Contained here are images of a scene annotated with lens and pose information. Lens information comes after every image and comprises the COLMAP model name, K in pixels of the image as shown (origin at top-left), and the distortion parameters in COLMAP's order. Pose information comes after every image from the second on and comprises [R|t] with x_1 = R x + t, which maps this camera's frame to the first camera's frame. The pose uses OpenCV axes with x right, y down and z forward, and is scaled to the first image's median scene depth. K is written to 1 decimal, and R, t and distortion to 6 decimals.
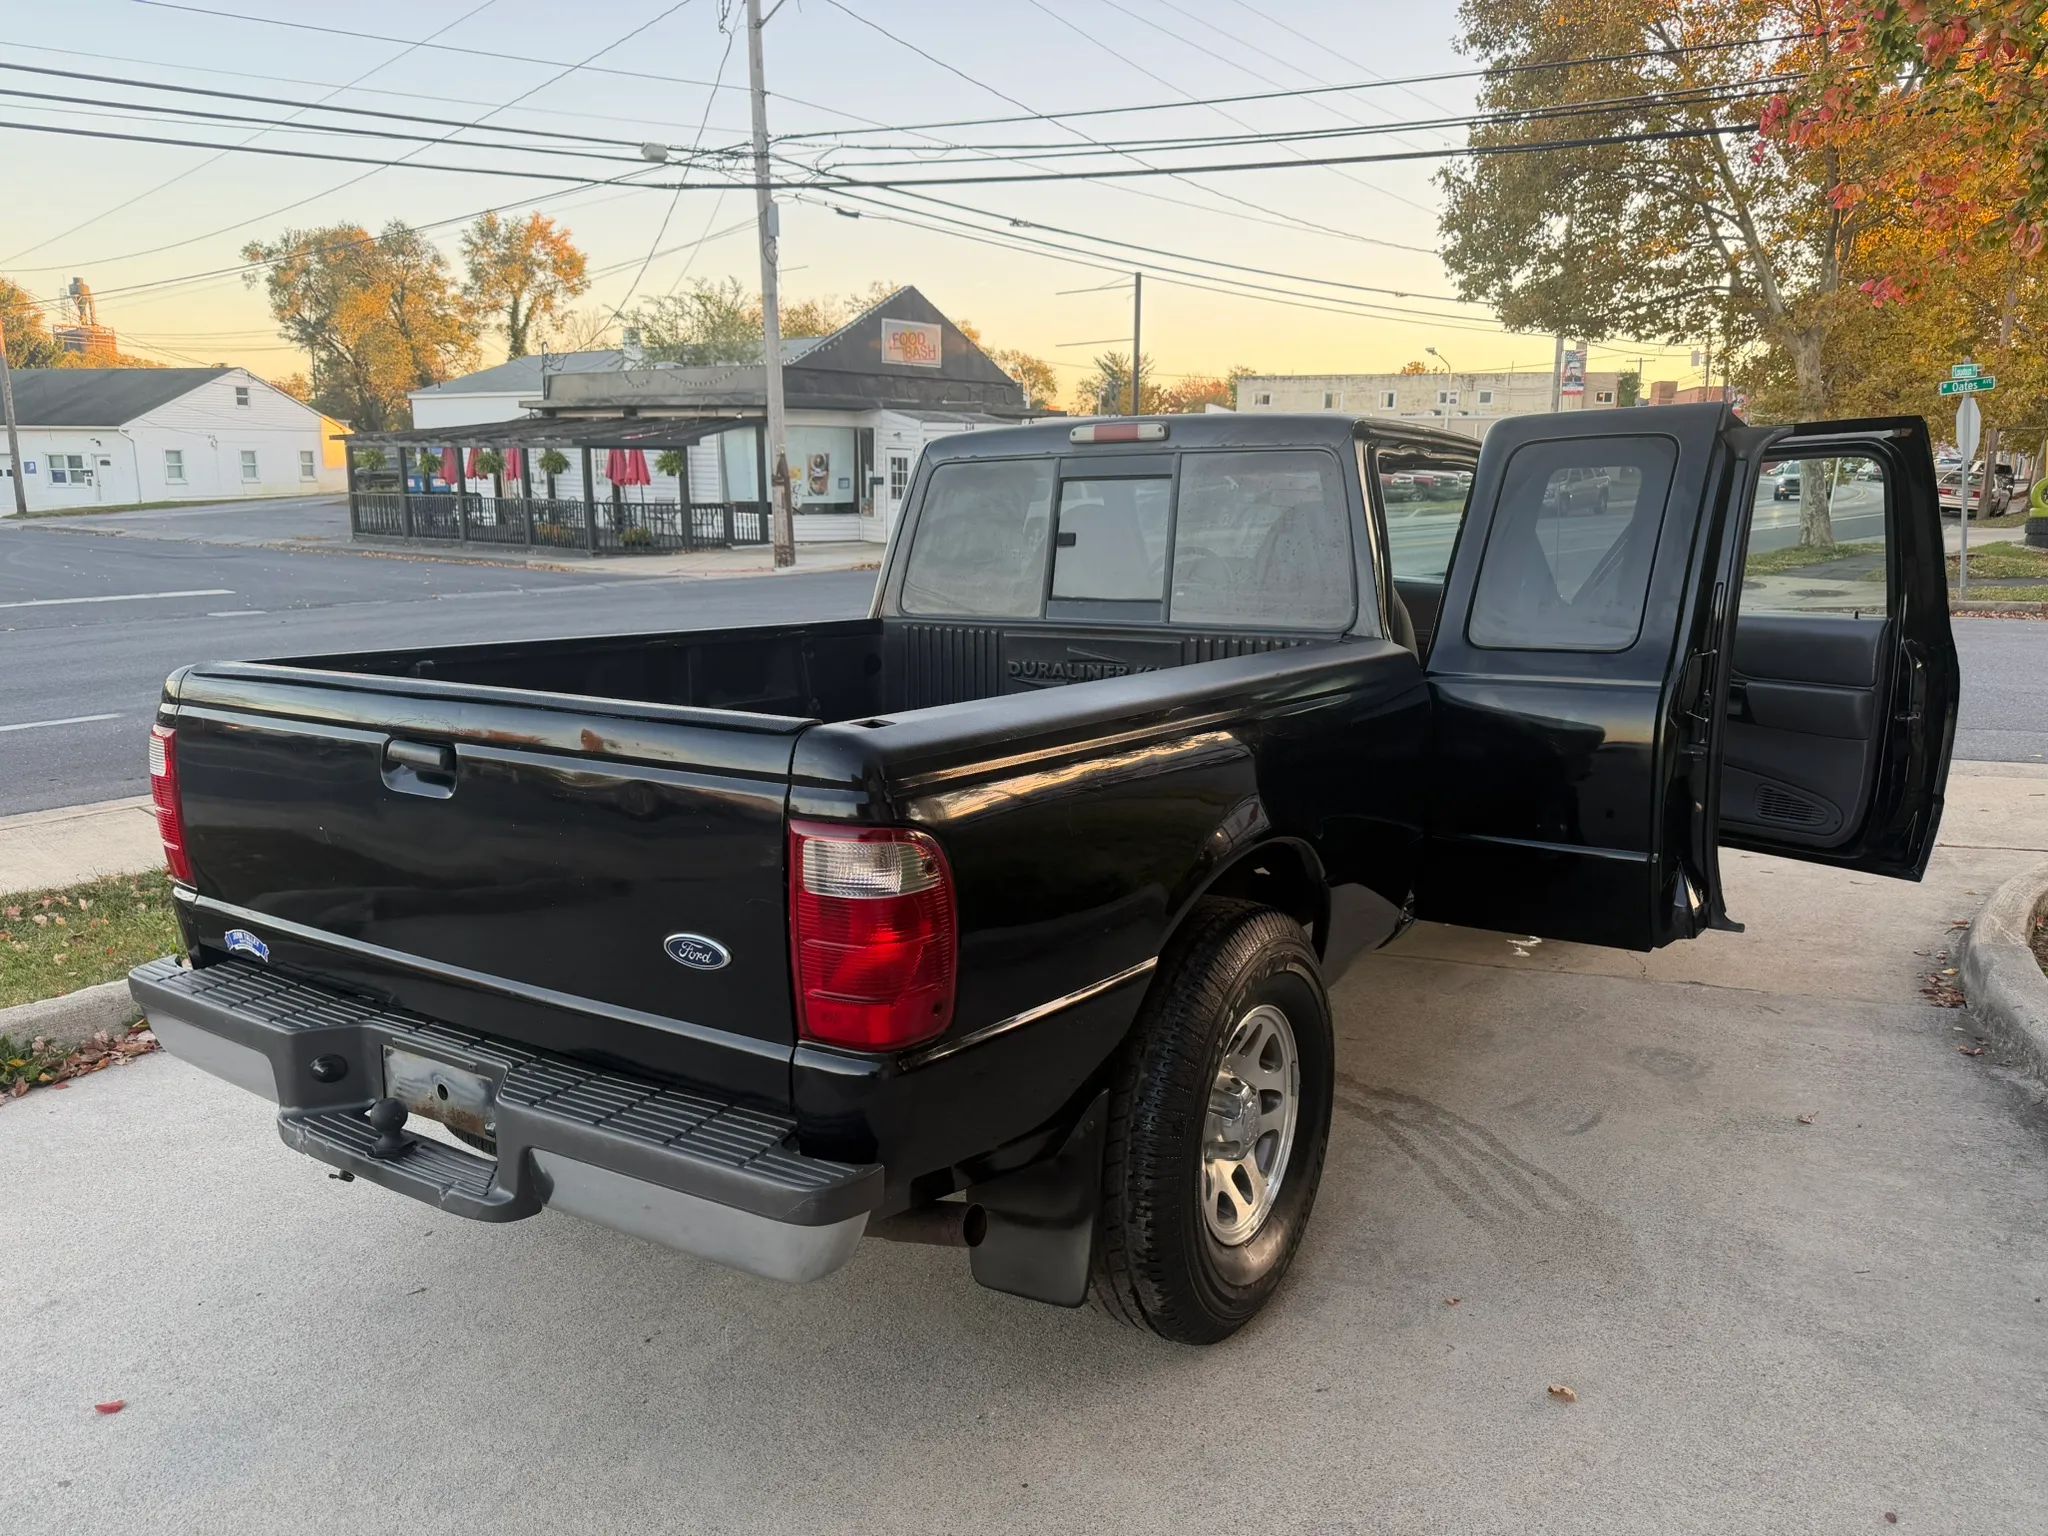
lens RADIAL K [[1443.6, 0, 1024.1], [0, 1443.6, 799.5], [0, 0, 1]] dist [0.036457, -0.051800]
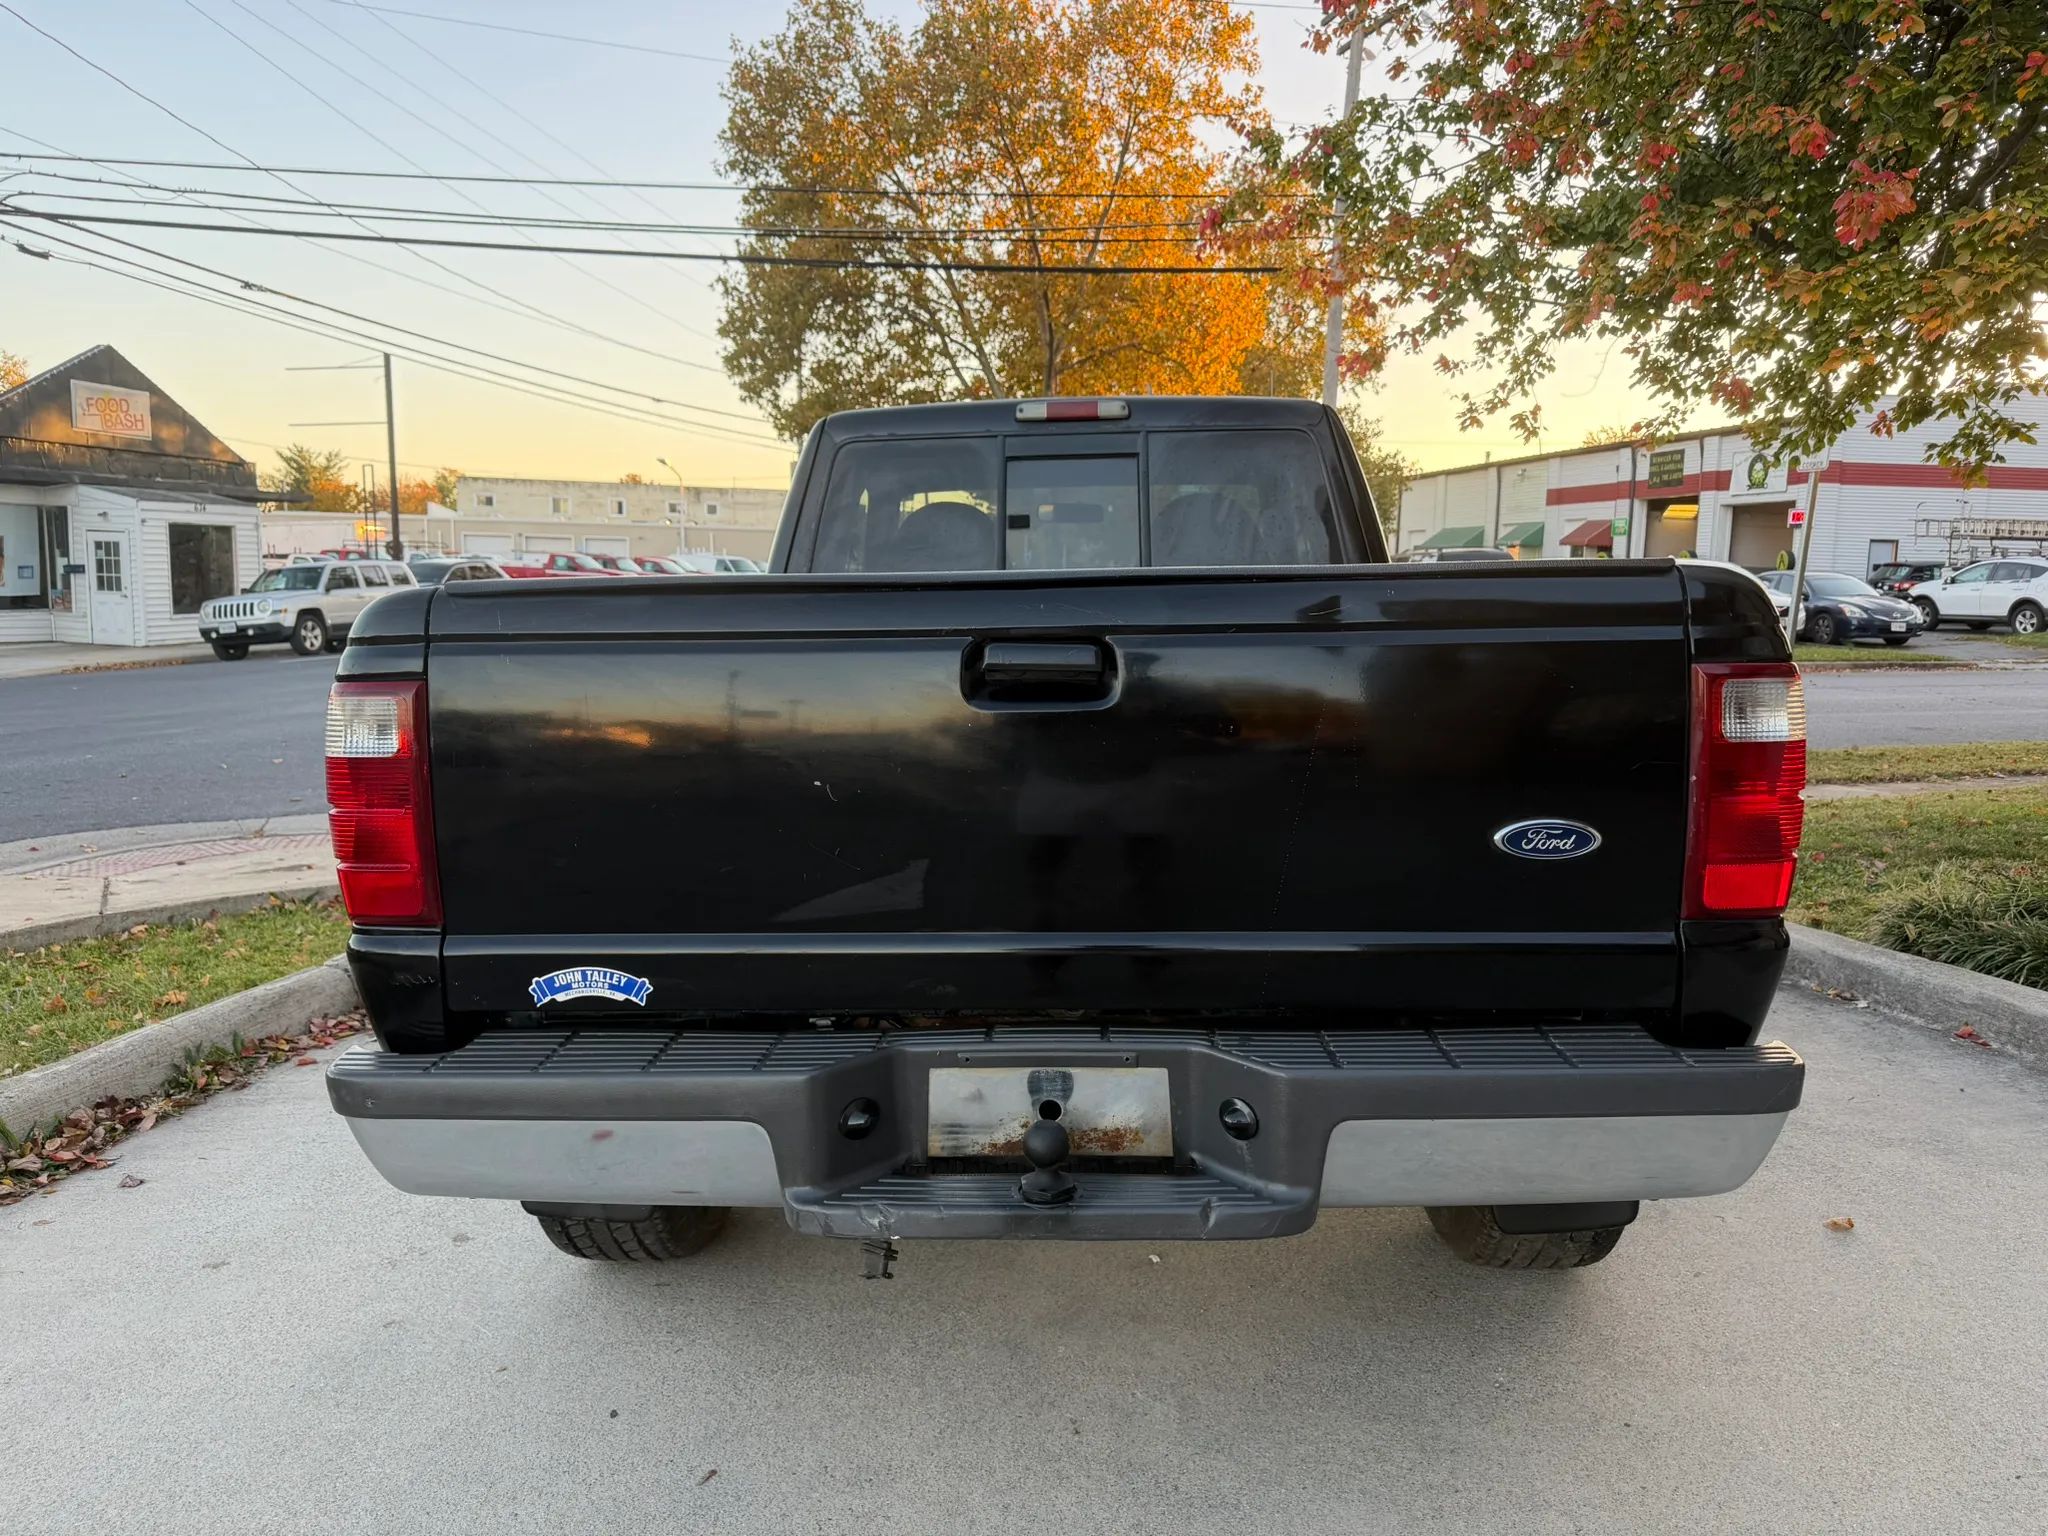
lens RADIAL K [[1443.6, 0, 1024.1], [0, 1443.6, 799.5], [0, 0, 1]] dist [0.036457, -0.051800]
pose [[0.861276, -0.068368, 0.503516, -0.070503], [0.105775, 0.993323, -0.046056, 0.006656], [-0.497006, 0.092926, 0.862757, 0.031453]]
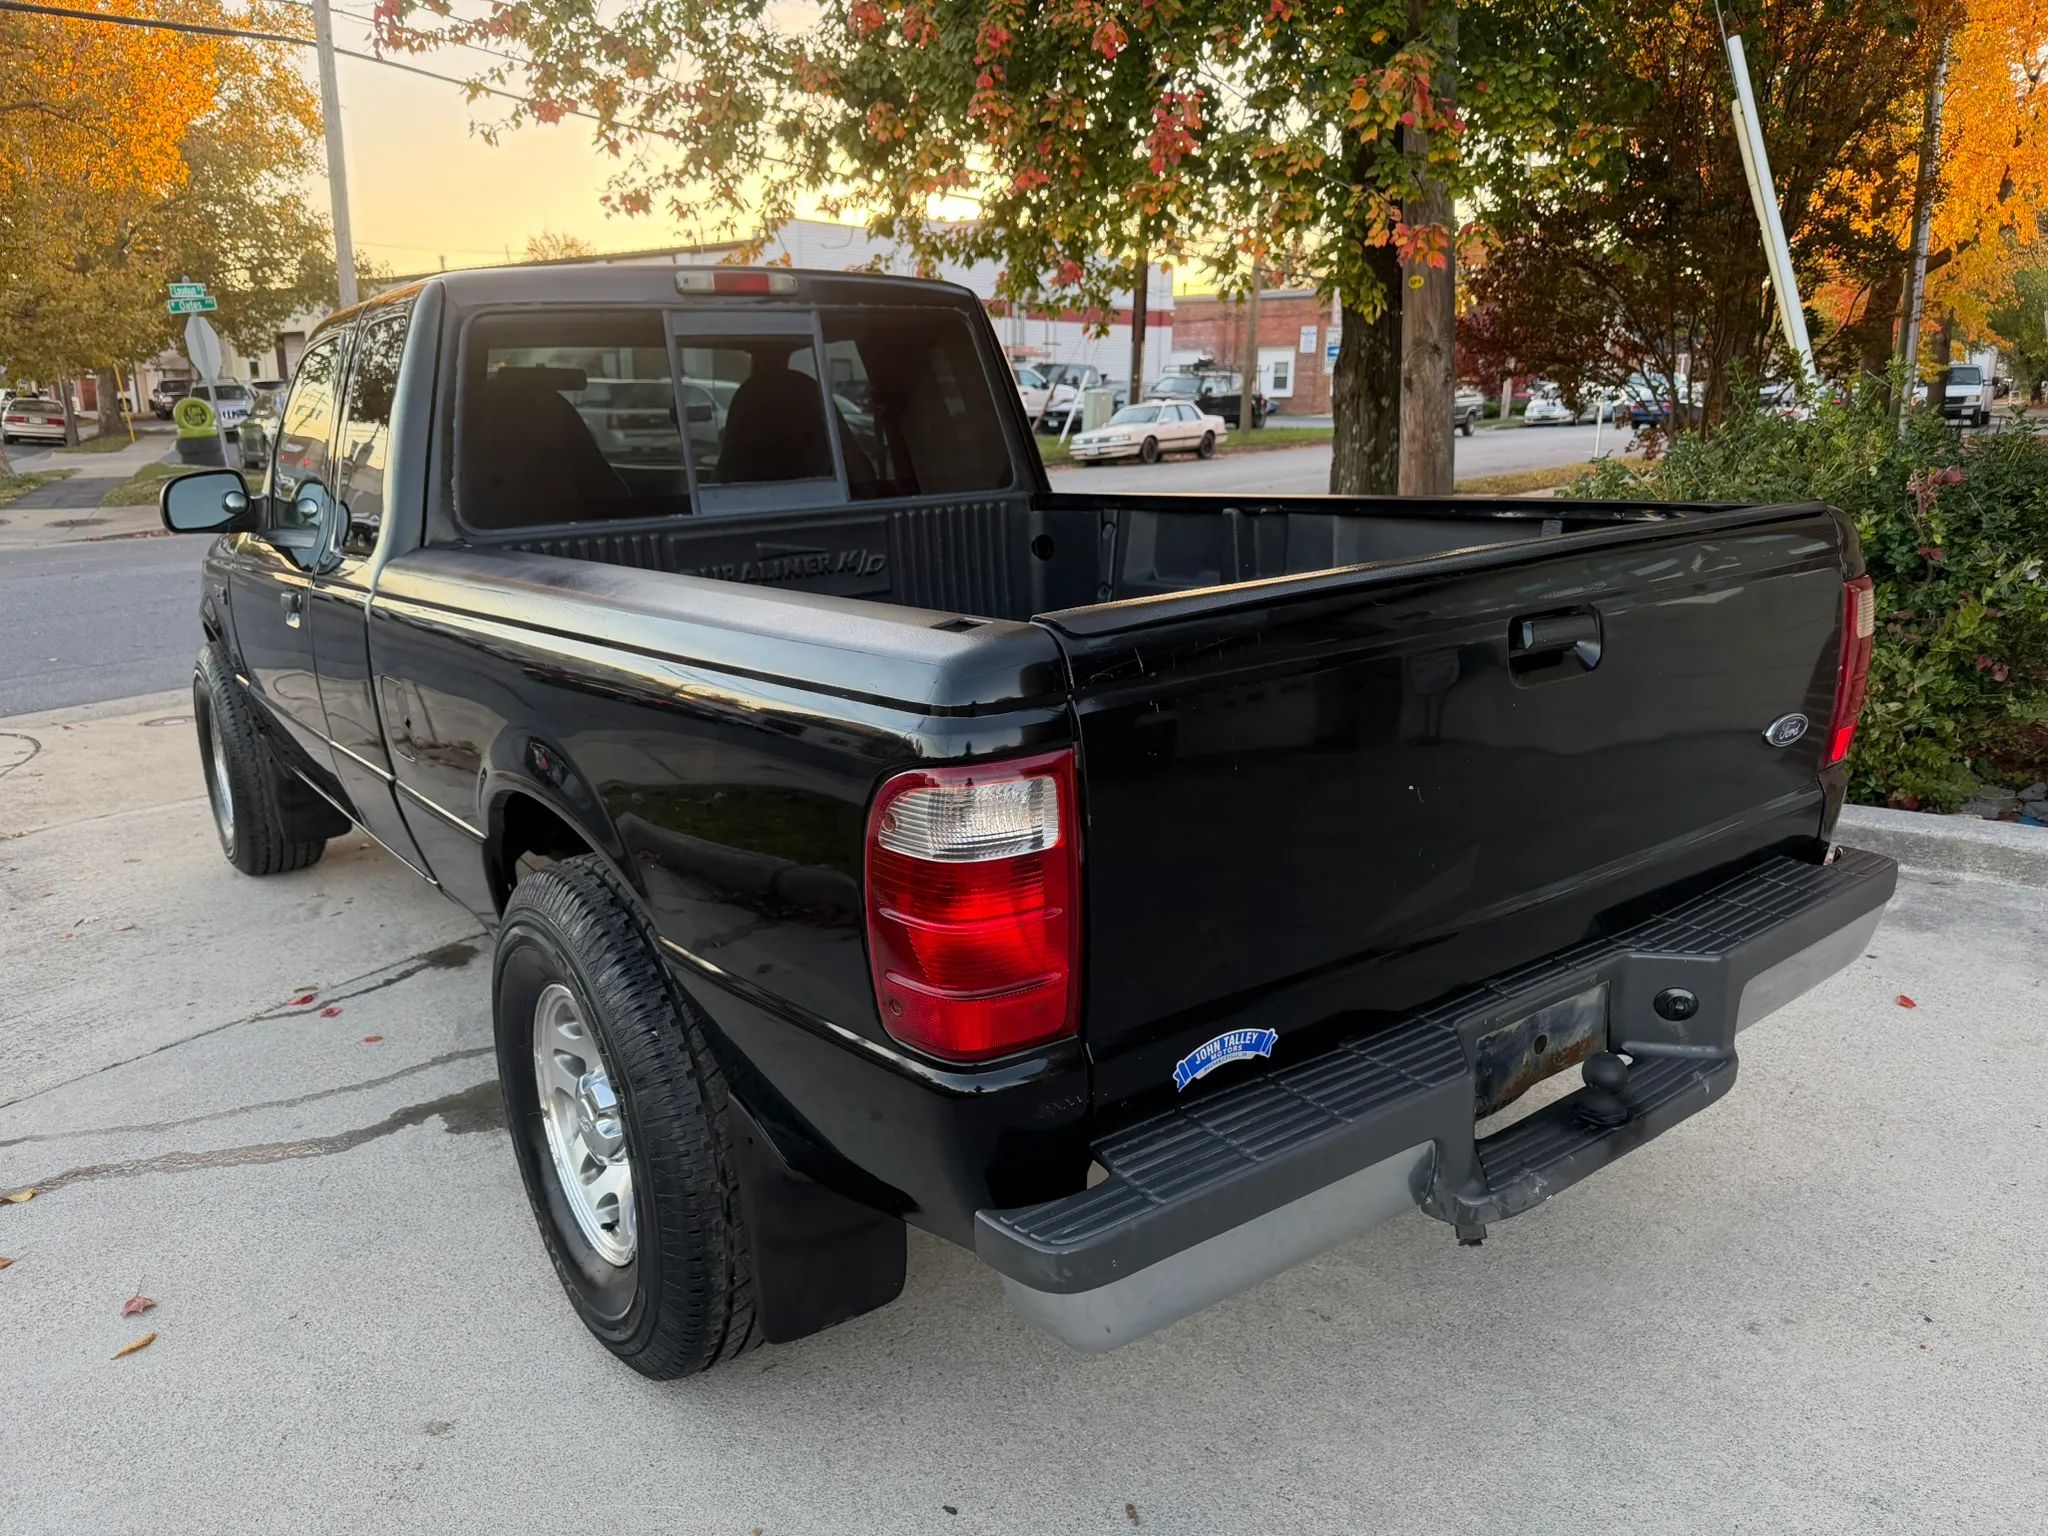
lens RADIAL K [[1443.6, 0, 1024.1], [0, 1443.6, 799.5], [0, 0, 1]] dist [0.036457, -0.051800]
pose [[0.342217, -0.255440, 0.904233, -0.109234], [0.216899, 0.957824, 0.188491, -0.013302], [-0.914244, 0.131622, 0.383188, 0.084585]]
